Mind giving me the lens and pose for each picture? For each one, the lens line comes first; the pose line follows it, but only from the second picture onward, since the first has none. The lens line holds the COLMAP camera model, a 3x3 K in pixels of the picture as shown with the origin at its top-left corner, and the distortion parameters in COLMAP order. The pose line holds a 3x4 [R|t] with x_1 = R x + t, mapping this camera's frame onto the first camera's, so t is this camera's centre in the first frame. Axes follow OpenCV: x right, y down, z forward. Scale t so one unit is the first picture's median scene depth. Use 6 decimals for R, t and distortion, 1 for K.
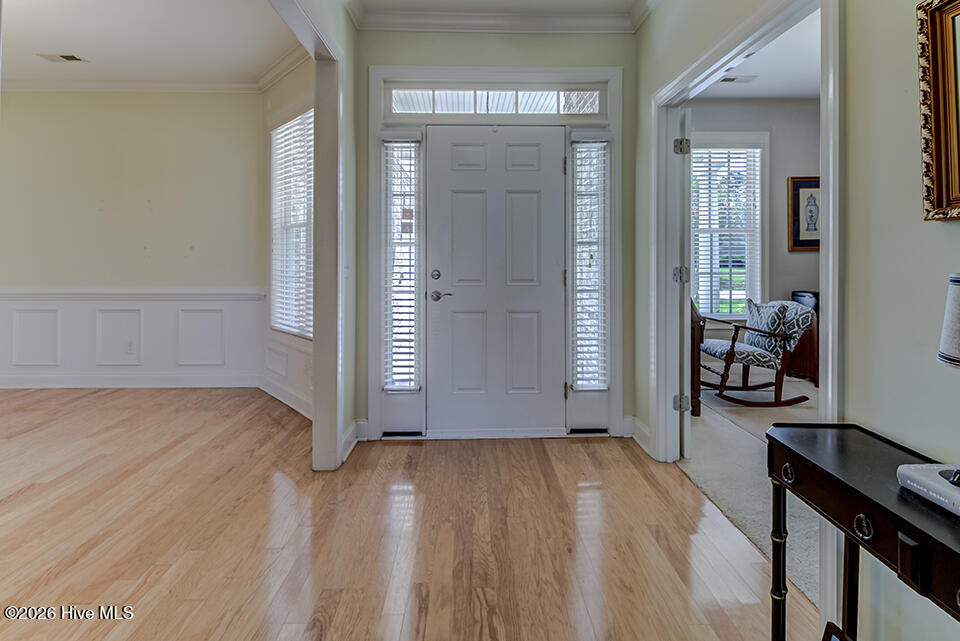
lens RADIAL K [[461.1, 0, 480.1], [0, 461.1, 249.0], [0, 0, 1]] dist [-0.001678, -0.000653]
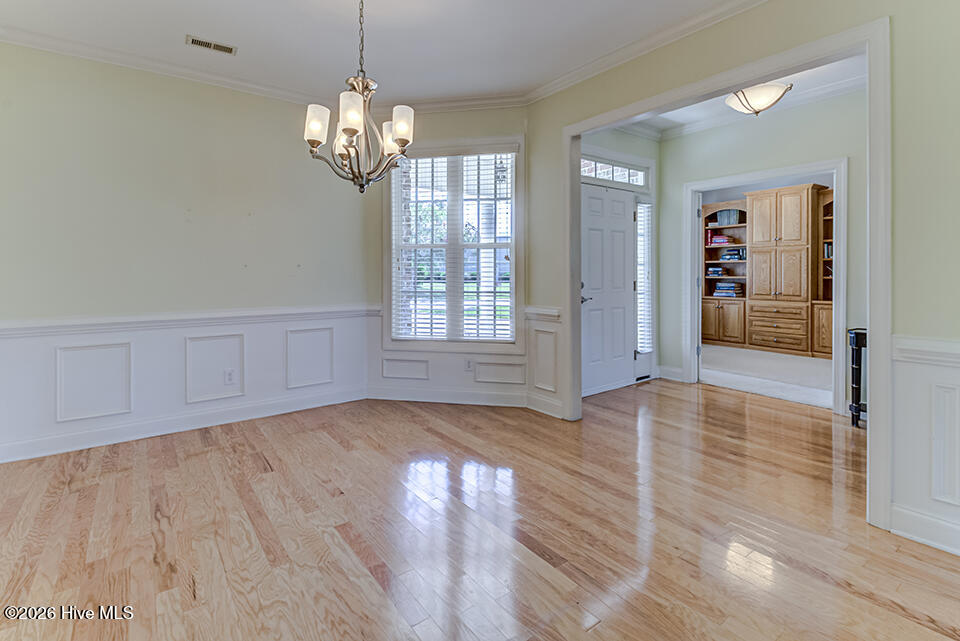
lens RADIAL K [[452.4, 0, 480.2], [0, 452.4, 267.0], [0, 0, 1]] dist [0.003278, -0.000103]
pose [[0.817111, 0.003612, 0.576469, -1.074669], [0.000020, 0.999980, -0.006294, 0.007806], [-0.576480, 0.005154, 0.817095, 0.009904]]
